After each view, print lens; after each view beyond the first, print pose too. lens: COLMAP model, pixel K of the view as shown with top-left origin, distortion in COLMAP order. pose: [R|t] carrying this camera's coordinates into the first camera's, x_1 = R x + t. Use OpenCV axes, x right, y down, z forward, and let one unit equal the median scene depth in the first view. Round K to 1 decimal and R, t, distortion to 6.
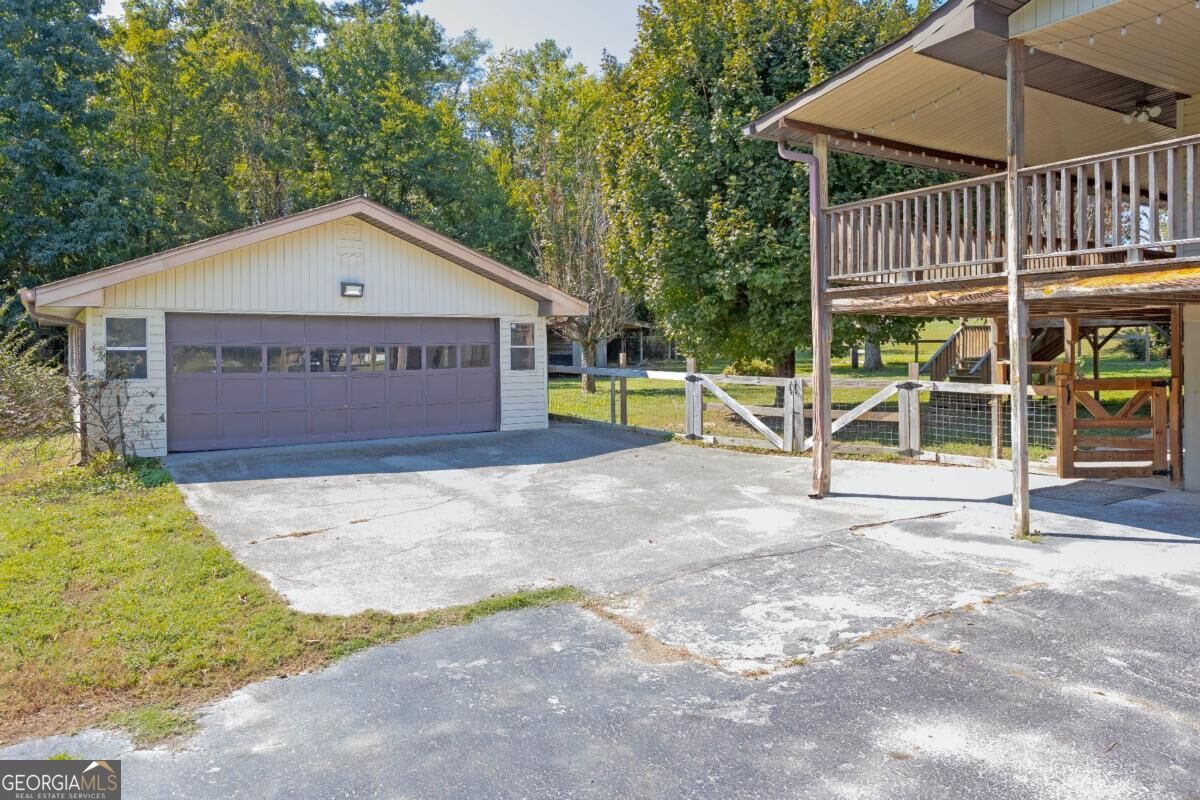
lens RADIAL K [[855.4, 0, 619.2], [0, 855.4, 356.5], [0, 0, 1]] dist [0.025032, -0.011157]
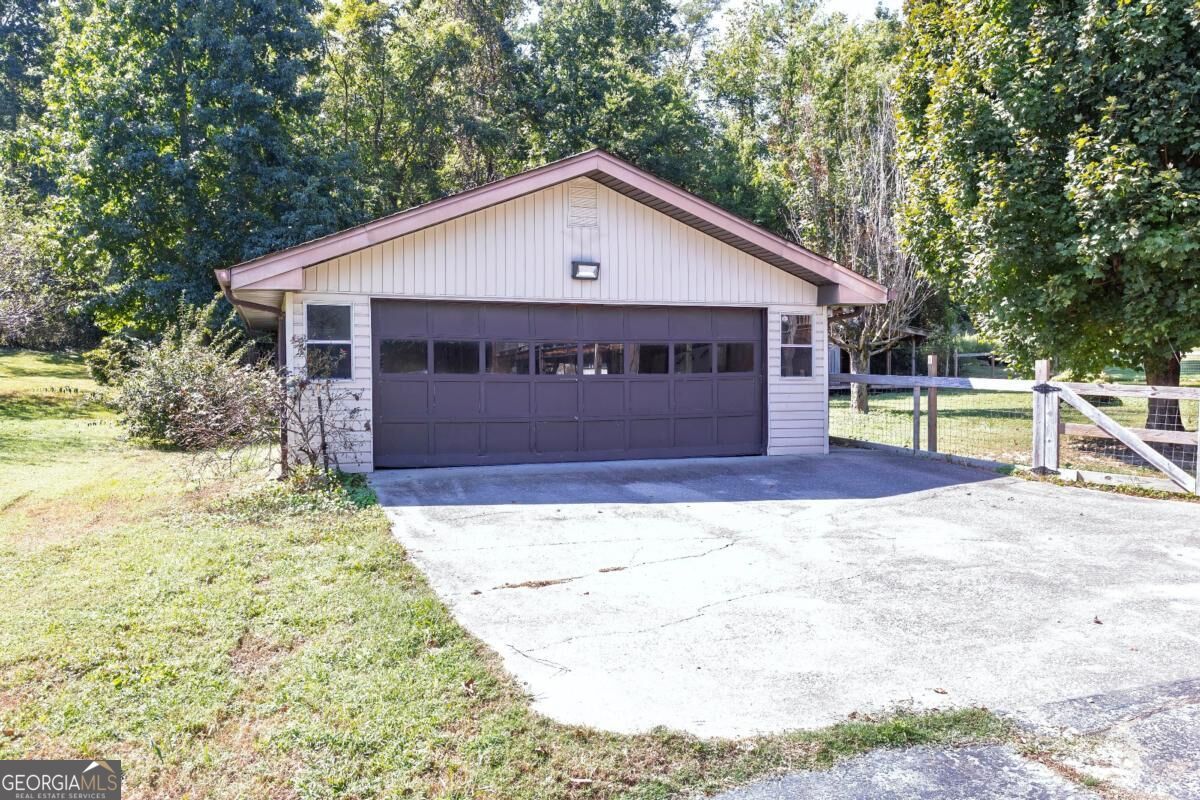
lens RADIAL K [[974.5, 0, 605.6], [0, 974.5, 402.9], [0, 0, 1]] dist [0.029431, 0.006613]
pose [[0.967178, 0.012811, -0.253777, -0.061644], [-0.006089, 0.999610, 0.027254, 0.018390], [0.254027, -0.024814, 0.966879, 0.128528]]
